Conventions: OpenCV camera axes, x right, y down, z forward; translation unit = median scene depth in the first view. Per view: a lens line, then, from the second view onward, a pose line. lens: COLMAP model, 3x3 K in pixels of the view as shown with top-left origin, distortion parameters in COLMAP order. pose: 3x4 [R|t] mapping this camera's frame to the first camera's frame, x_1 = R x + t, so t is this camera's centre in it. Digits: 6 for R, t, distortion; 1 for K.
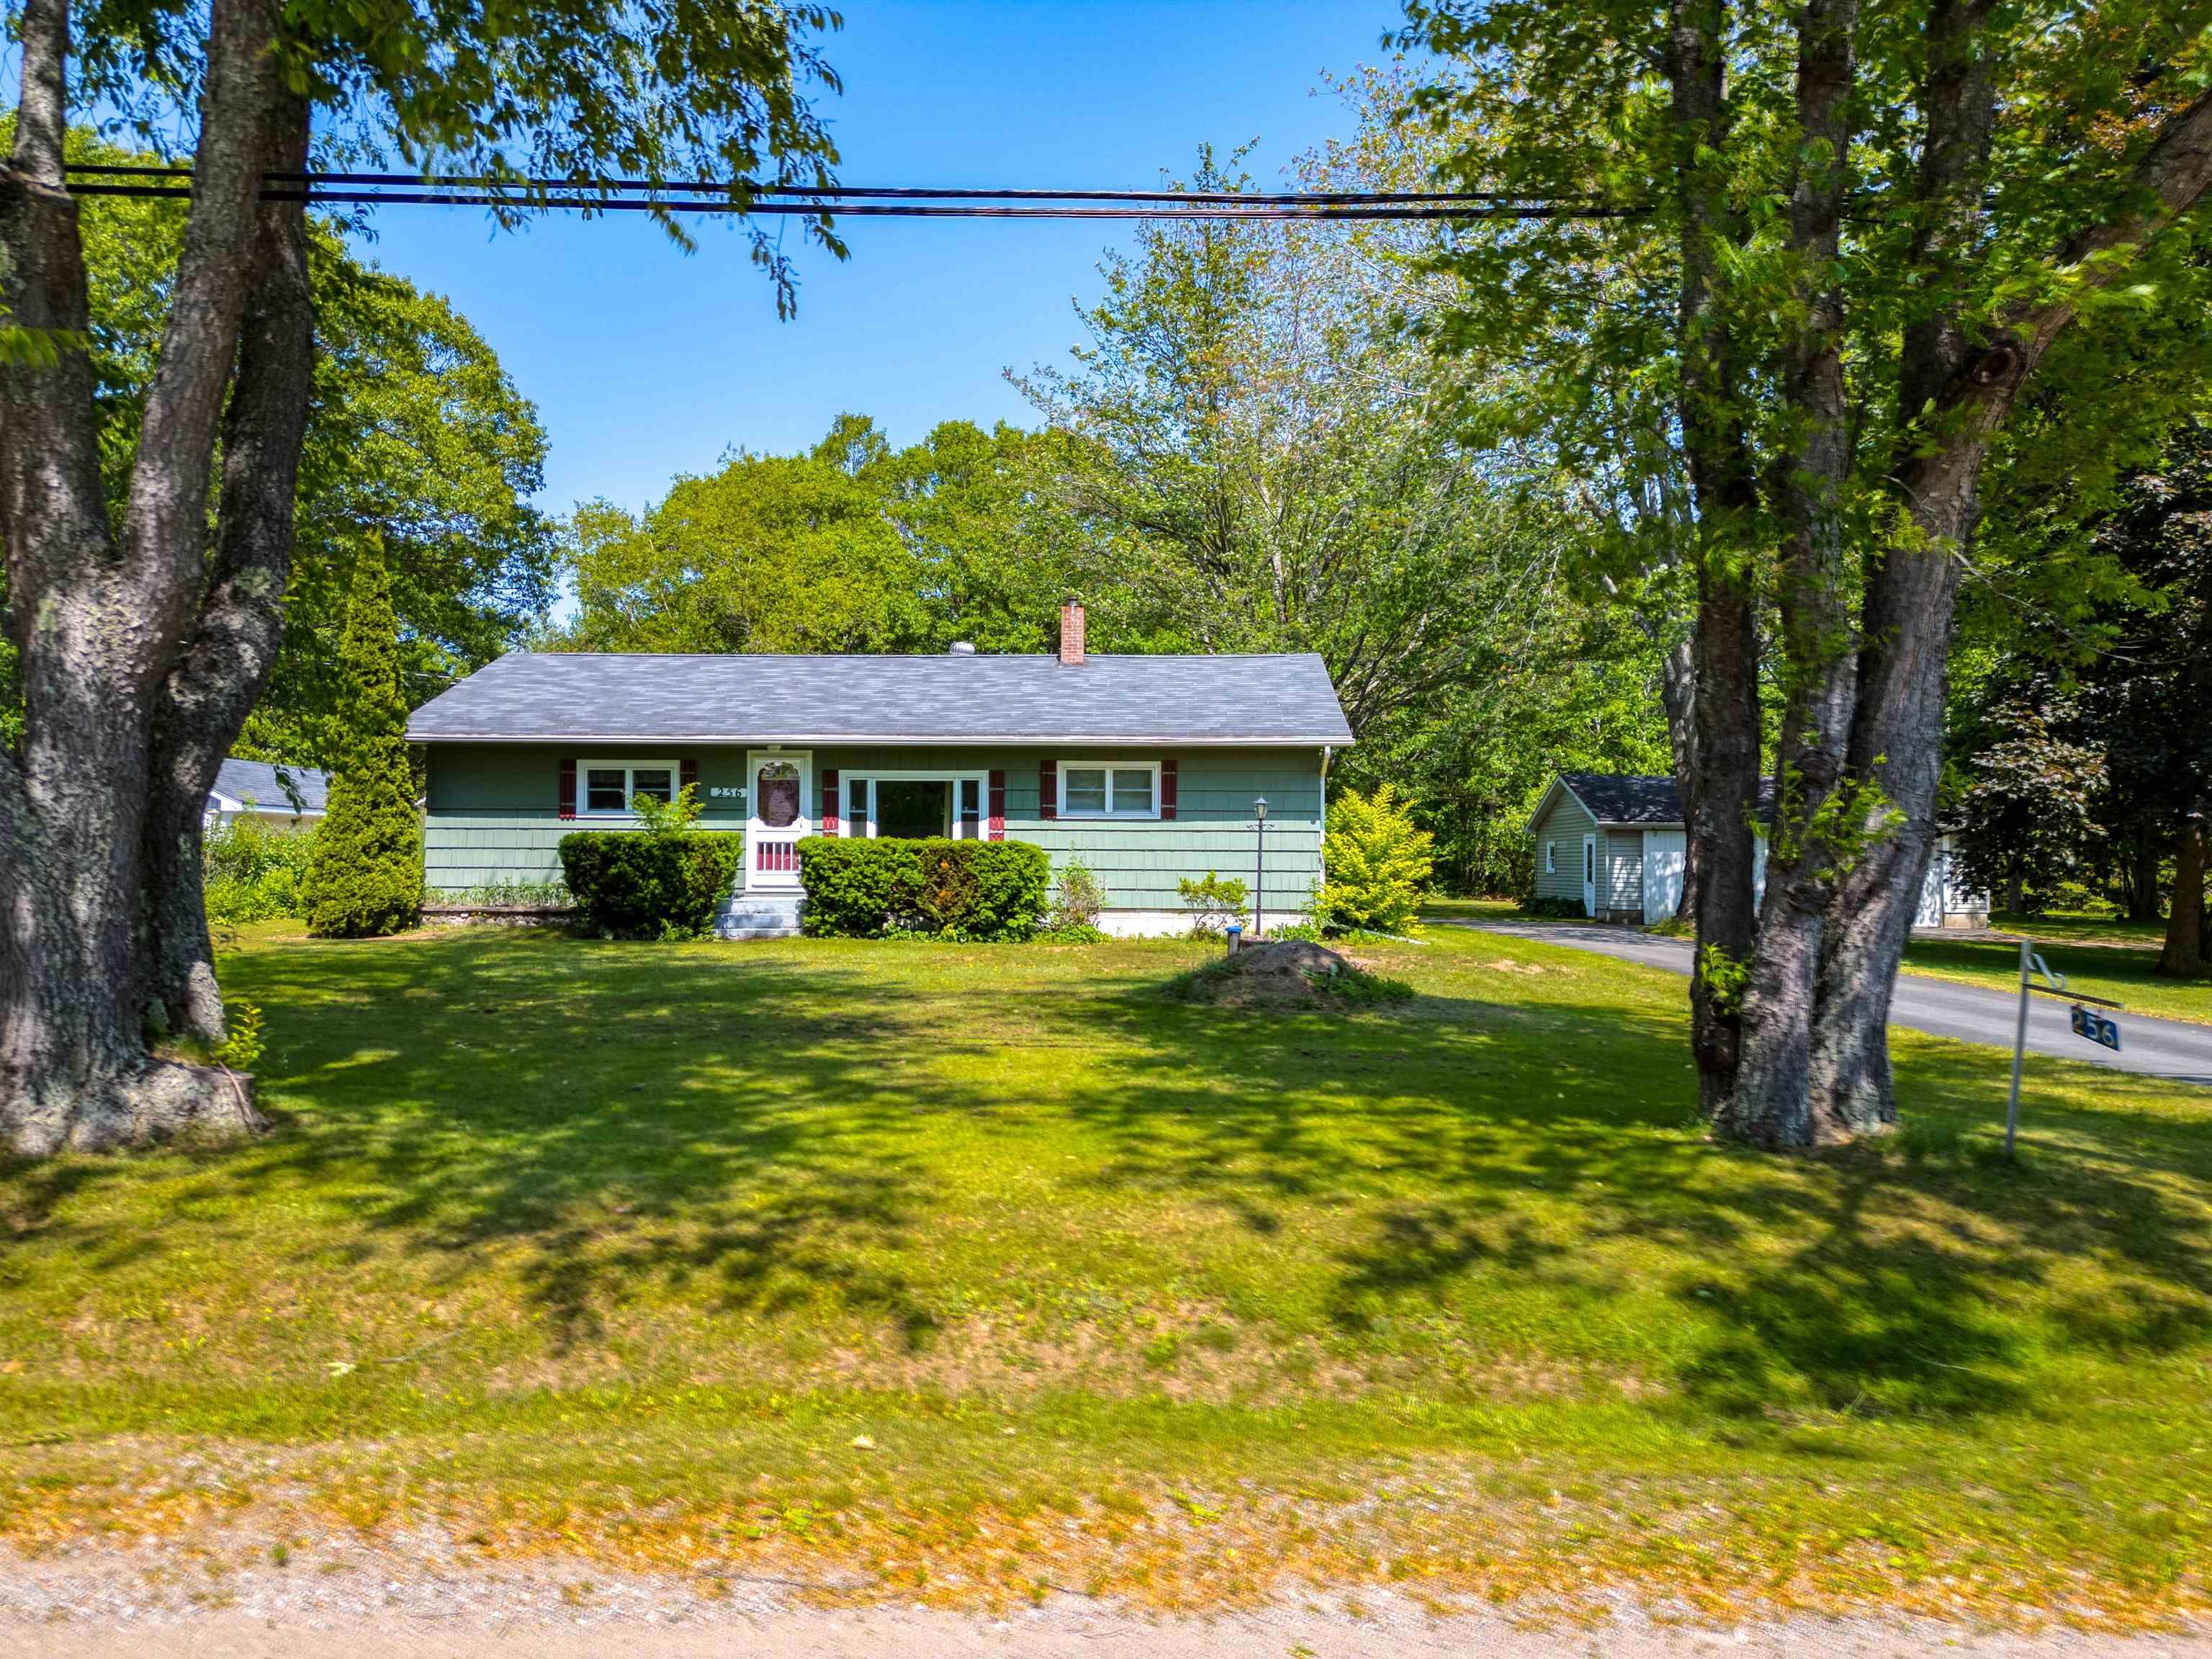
lens RADIAL K [[1570.0, 0, 1106.0], [0, 1570.0, 829.5], [0, 0, 1]] dist [0.025857, -0.003201]
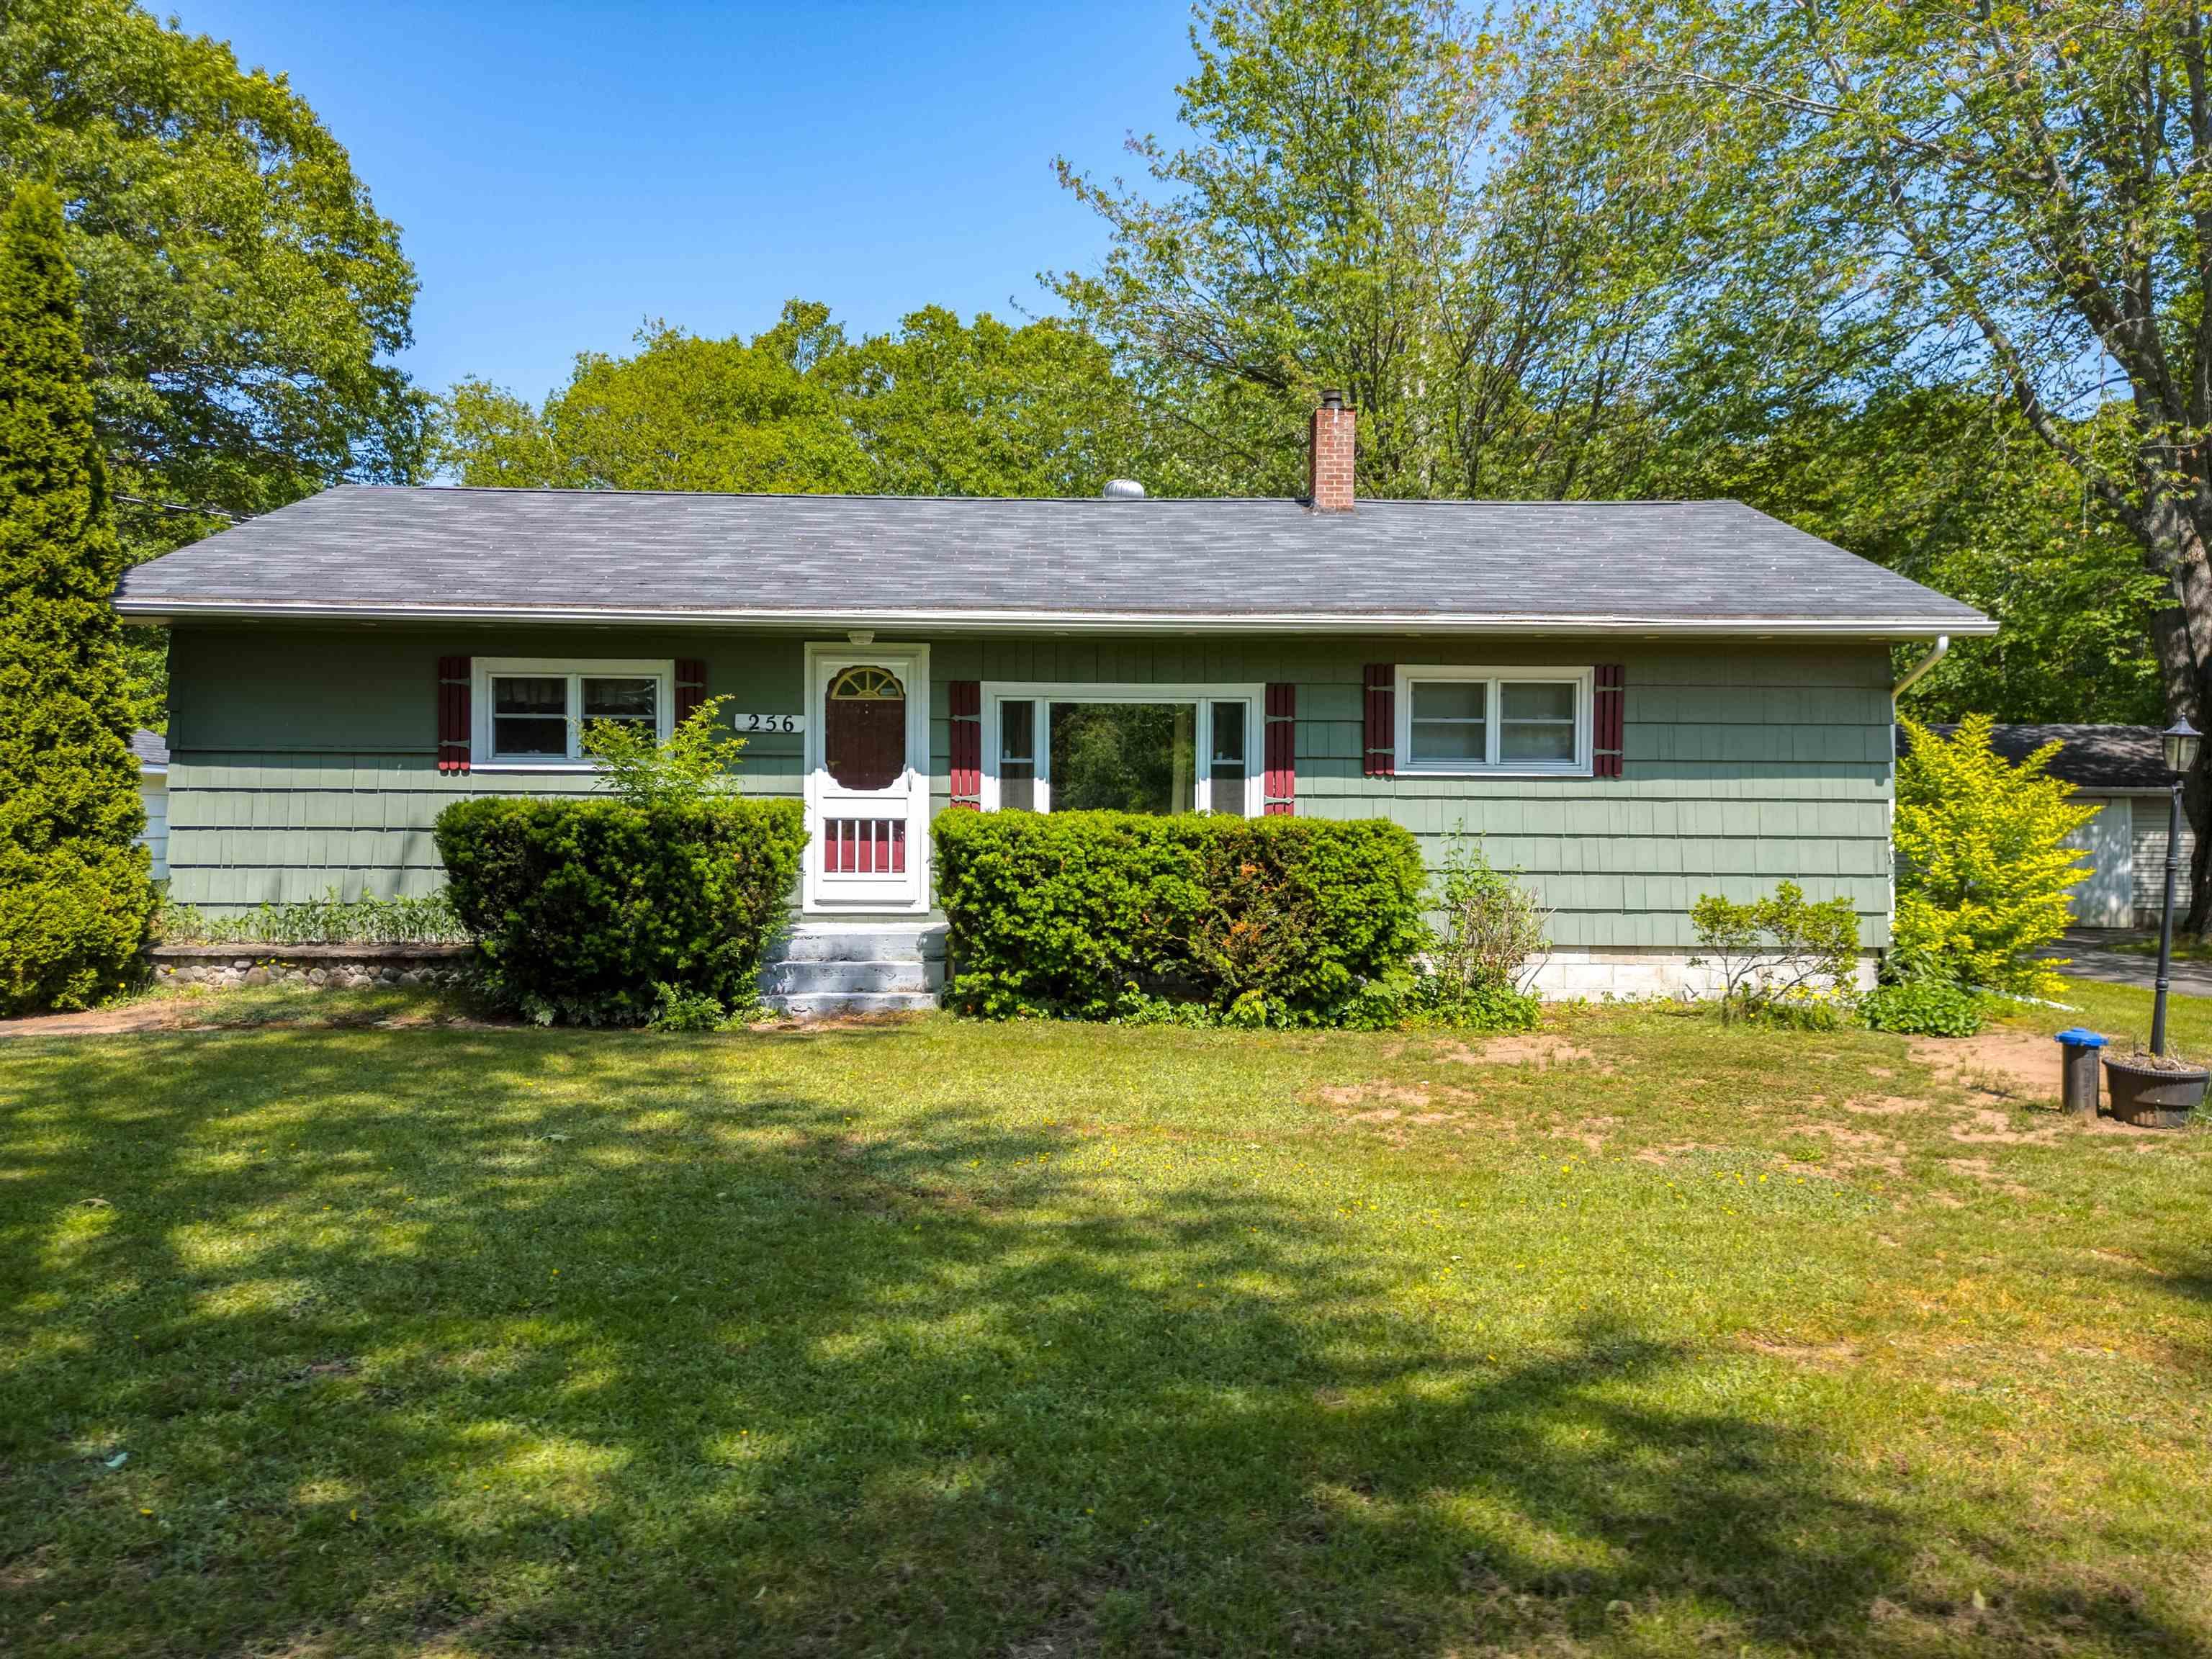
lens RADIAL K [[1718.6, 0, 1106.0], [0, 1718.6, 829.5], [0, 0, 1]] dist [0.103314, -0.093569]
pose [[0.999487, 0.002062, 0.031952, -0.148841], [-0.002748, 0.999767, 0.021429, -0.000765], [-0.031900, -0.021506, 0.999260, 0.429962]]
